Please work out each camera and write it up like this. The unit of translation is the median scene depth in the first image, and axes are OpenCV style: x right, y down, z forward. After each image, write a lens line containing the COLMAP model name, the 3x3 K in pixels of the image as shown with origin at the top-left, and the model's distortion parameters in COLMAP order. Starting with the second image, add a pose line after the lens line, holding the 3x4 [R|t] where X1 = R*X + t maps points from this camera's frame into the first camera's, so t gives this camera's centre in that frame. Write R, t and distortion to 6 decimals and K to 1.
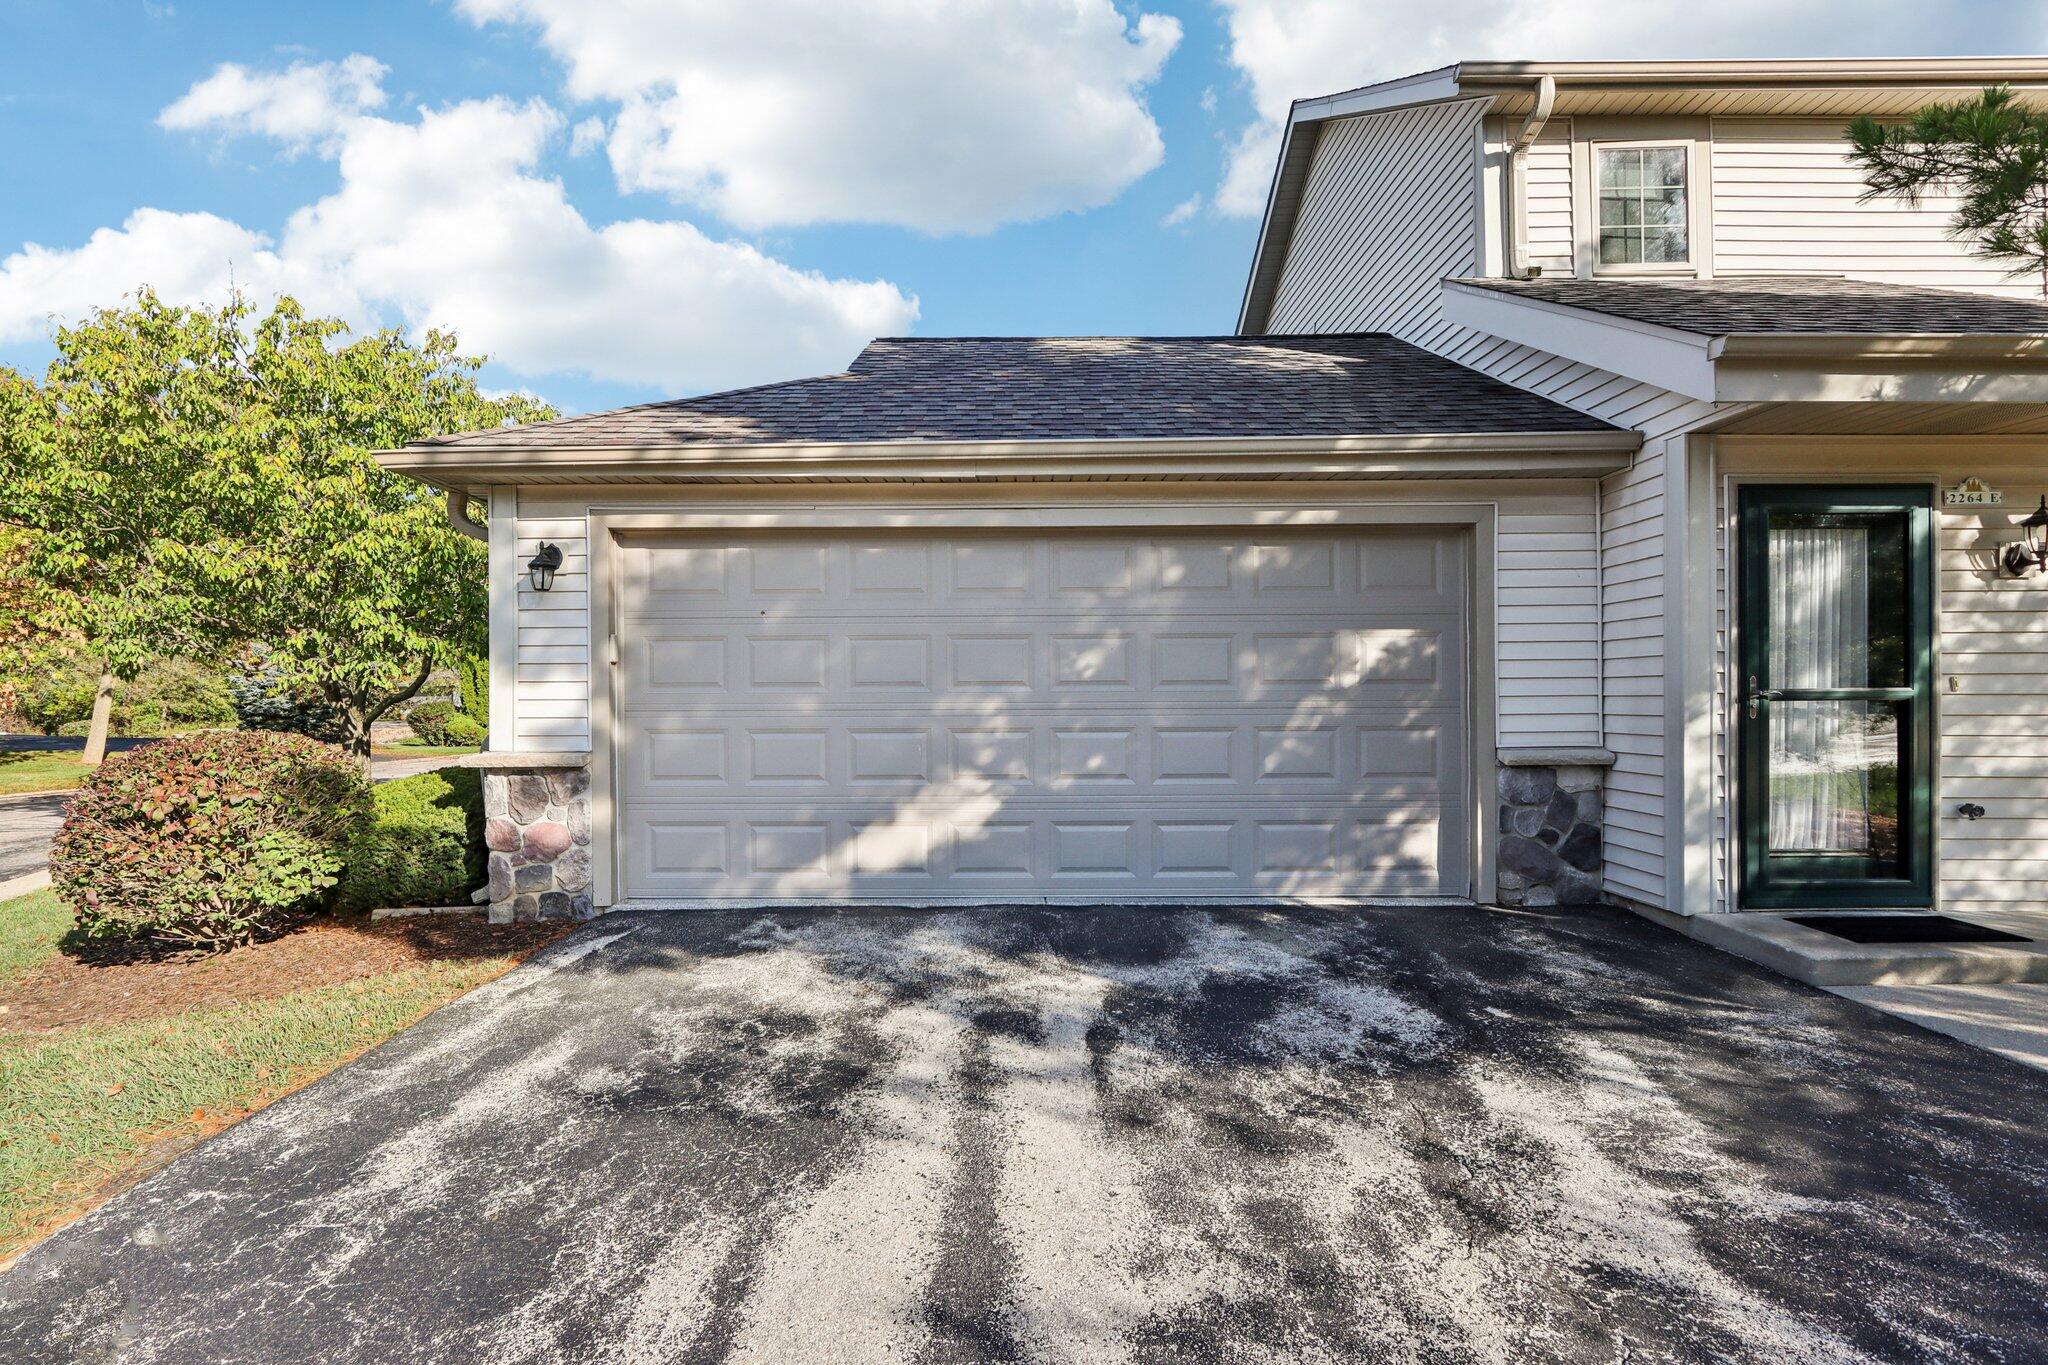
lens RADIAL K [[1018.8, 0, 1015.1], [0, 1018.8, 688.5], [0, 0, 1]] dist [0.000078, -0.016549]
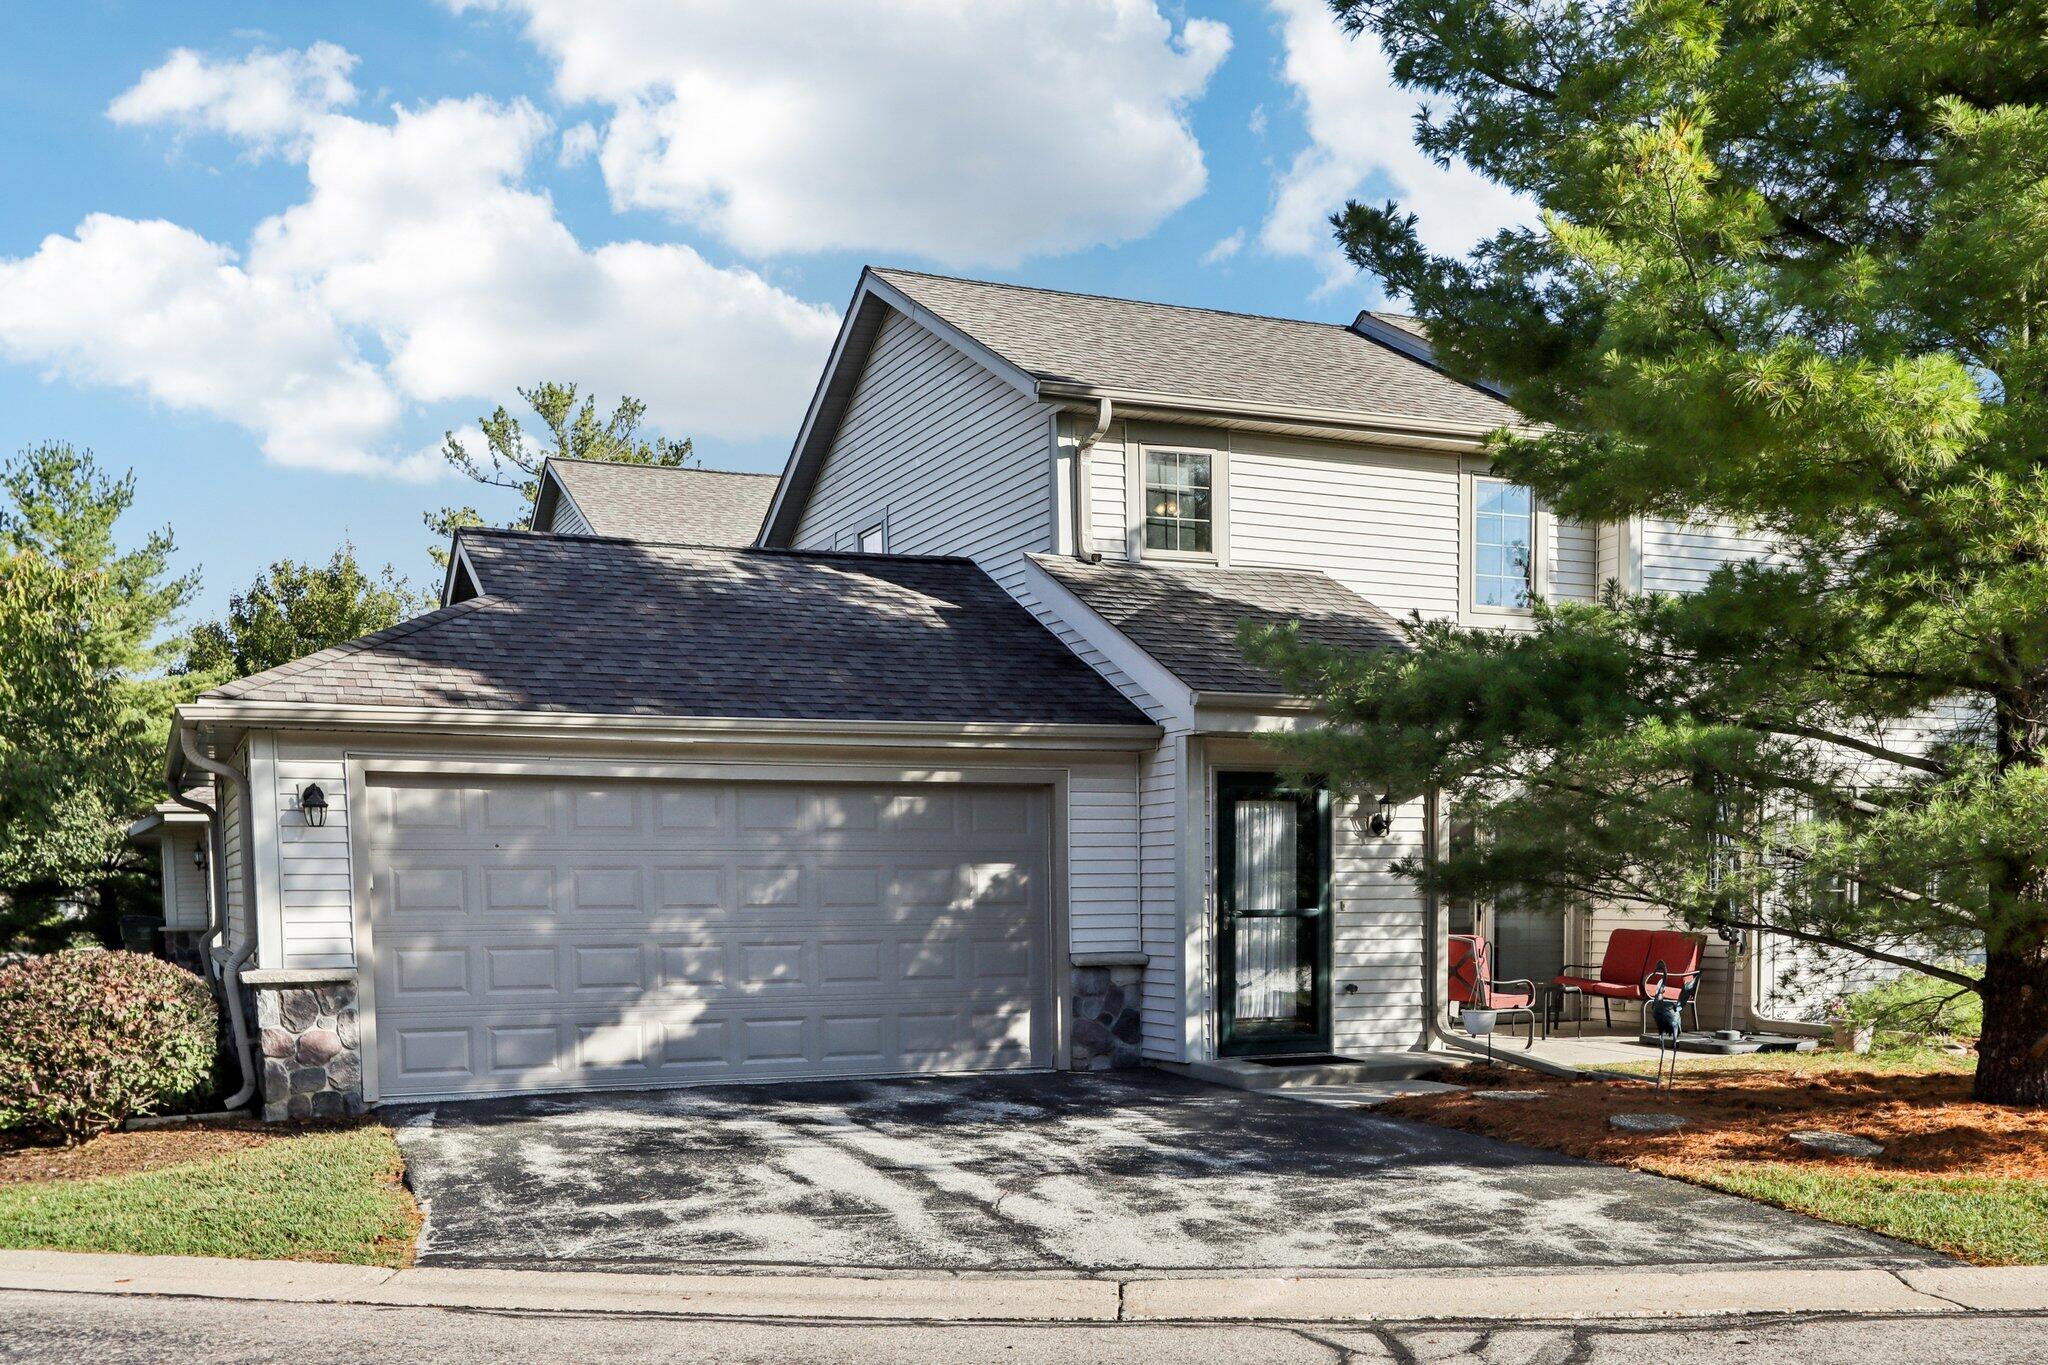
lens RADIAL K [[1965.9, 0, 1024.0], [0, 1965.9, 682.5], [0, 0, 1]] dist [-0.074015, -0.005713]
pose [[0.911300, 0.040684, 0.409728, -0.653729], [0.002718, 0.994490, -0.104794, -0.026347], [-0.411734, 0.096612, 0.906168, -1.346394]]
